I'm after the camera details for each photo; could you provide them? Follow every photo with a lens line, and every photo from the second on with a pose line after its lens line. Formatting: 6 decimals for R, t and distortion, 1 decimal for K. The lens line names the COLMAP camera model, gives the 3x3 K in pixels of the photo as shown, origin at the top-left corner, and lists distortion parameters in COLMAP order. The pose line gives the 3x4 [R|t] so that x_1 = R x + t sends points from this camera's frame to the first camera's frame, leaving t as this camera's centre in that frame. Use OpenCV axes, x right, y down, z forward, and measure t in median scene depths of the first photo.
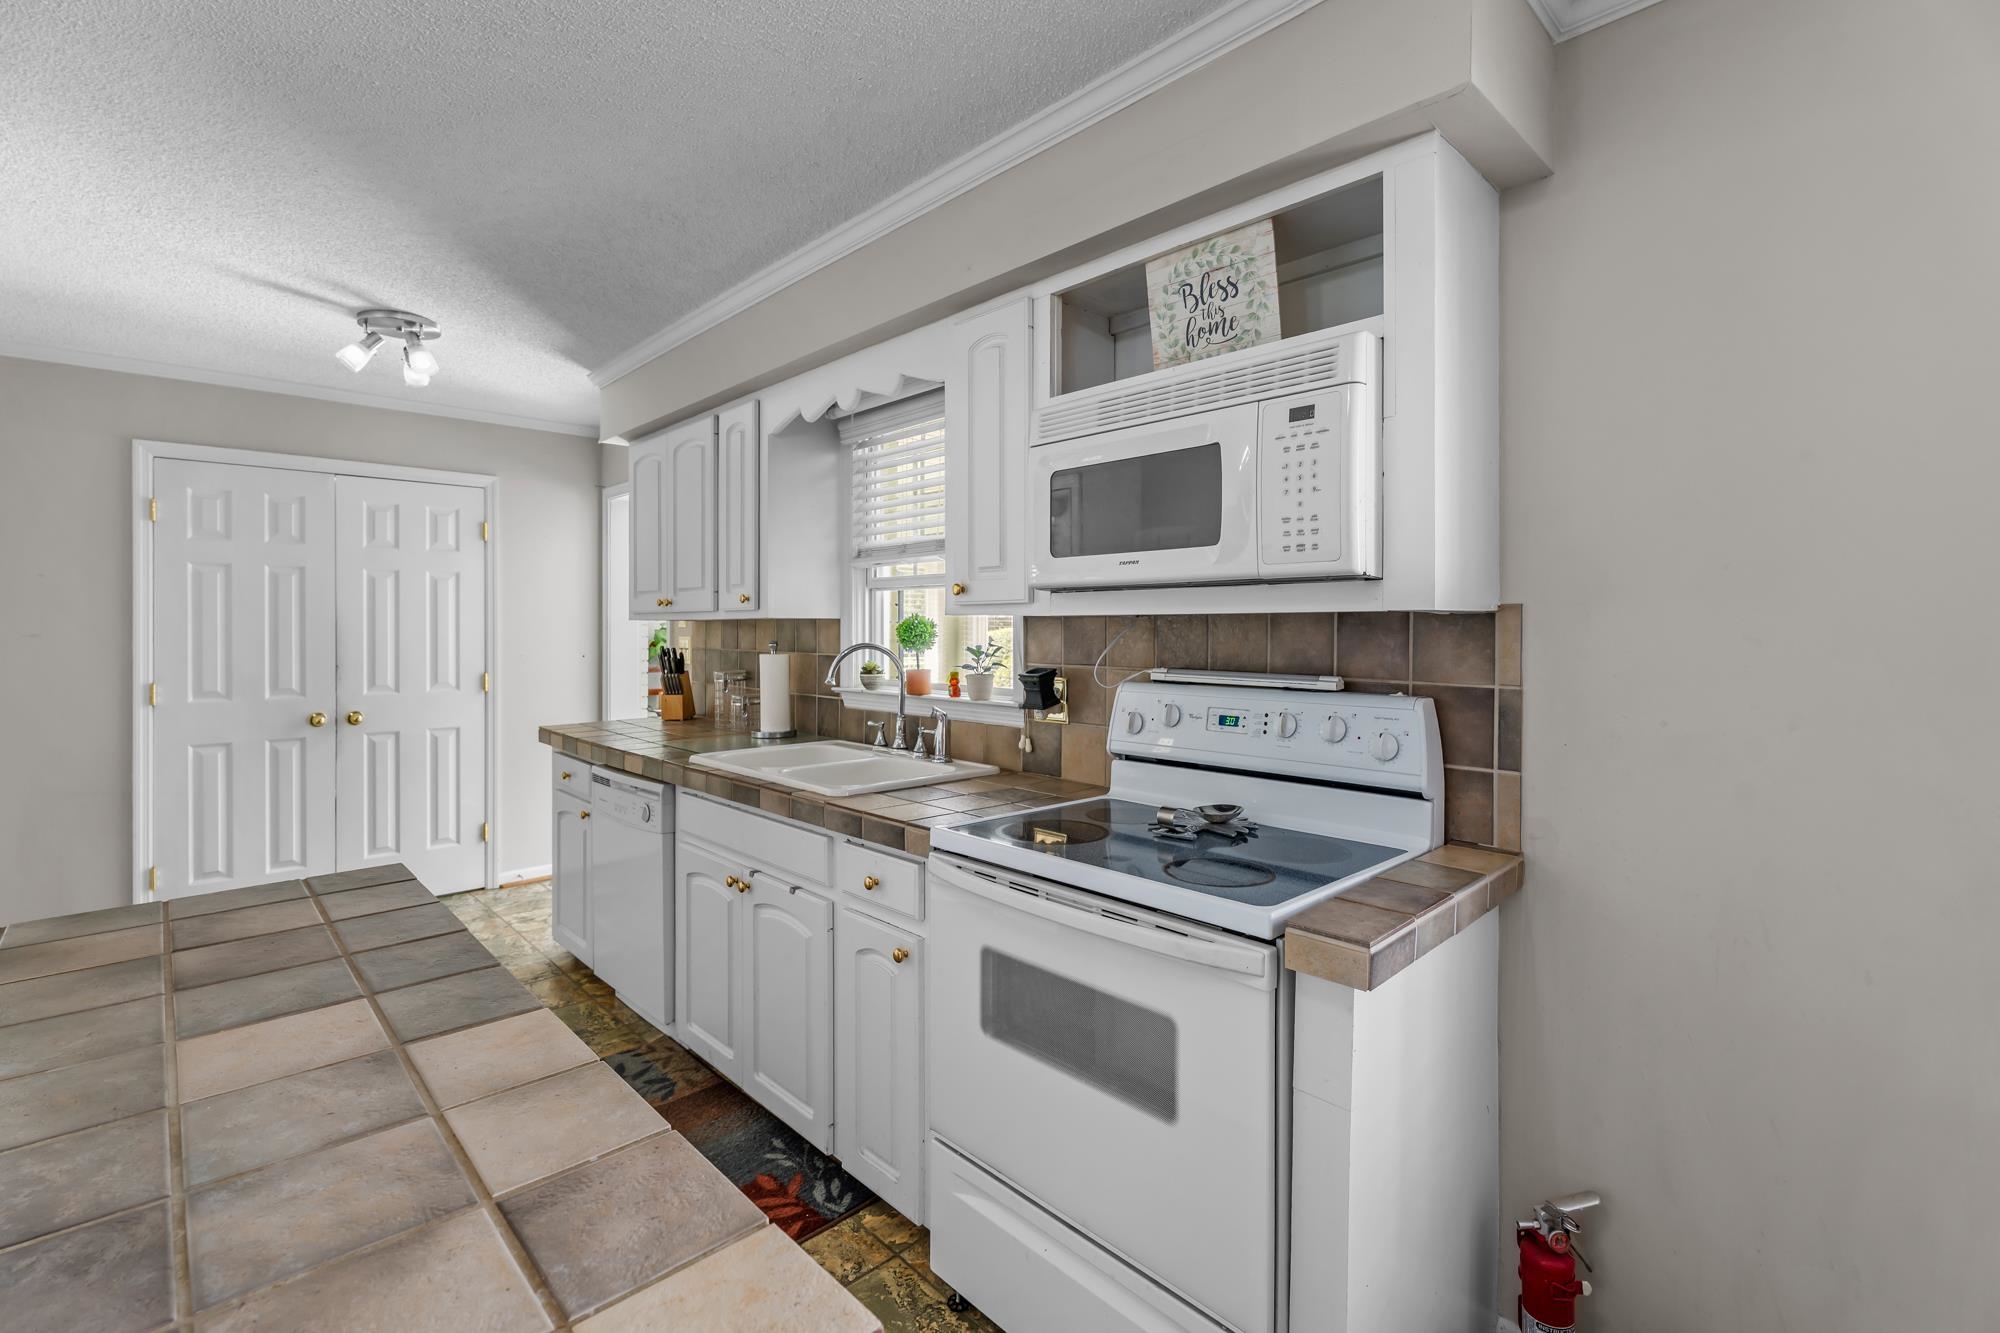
lens RADIAL K [[894.1, 0, 999.6], [0, 894.1, 626.2], [0, 0, 1]] dist [0.002989, -0.000519]
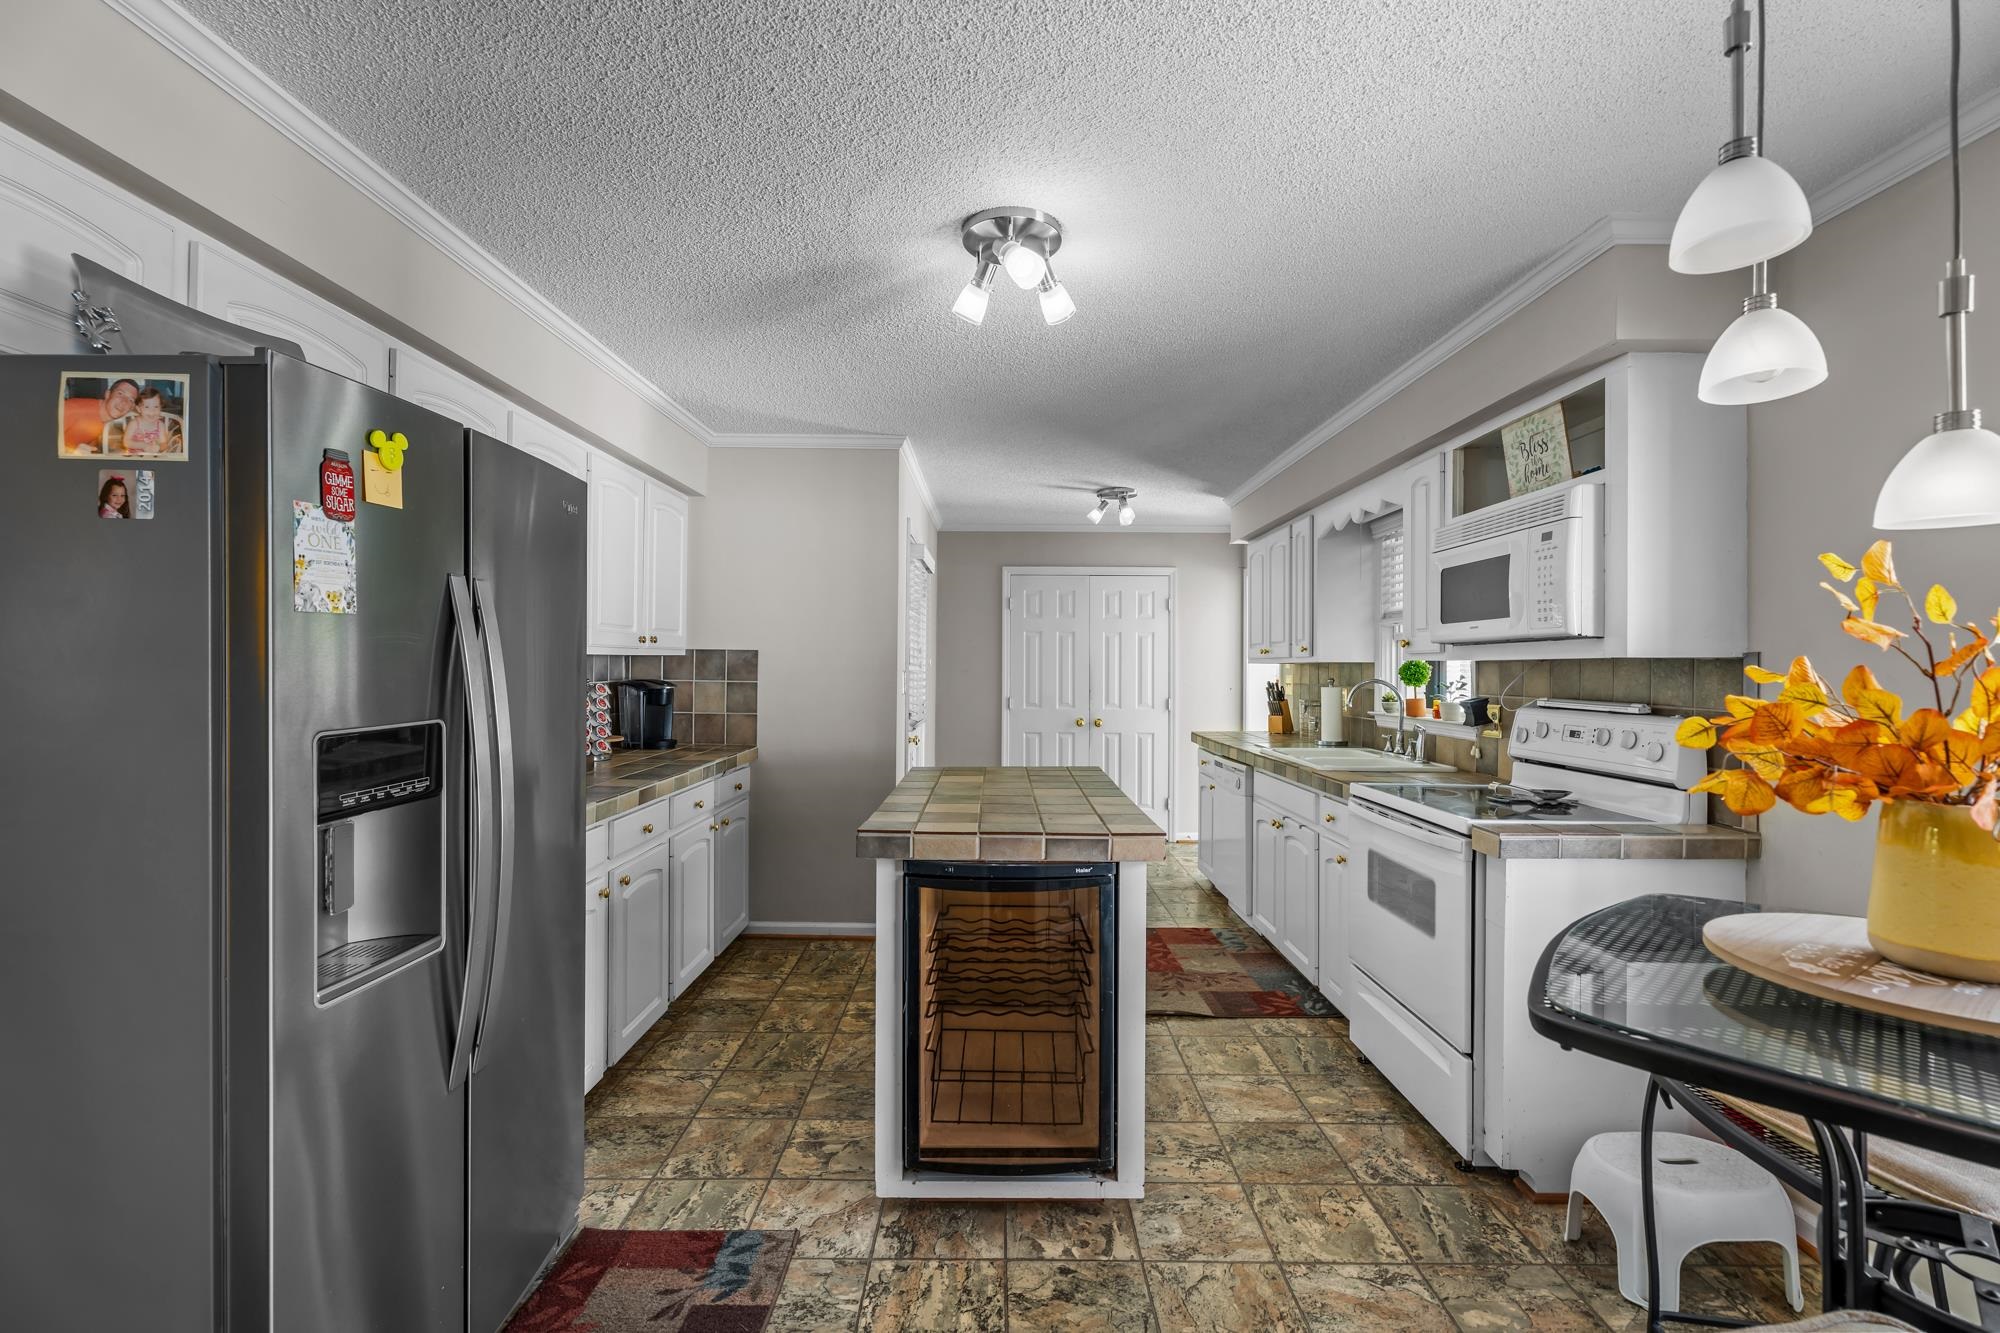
lens RADIAL K [[894.1, 0, 999.6], [0, 894.1, 666.1], [0, 0, 1]] dist [0.002989, -0.000519]
pose [[0.729196, 0.003021, -0.684298, 0.462787], [-0.005515, 0.999984, -0.001463, 0.003531], [0.684282, 0.004841, 0.729201, -0.550479]]
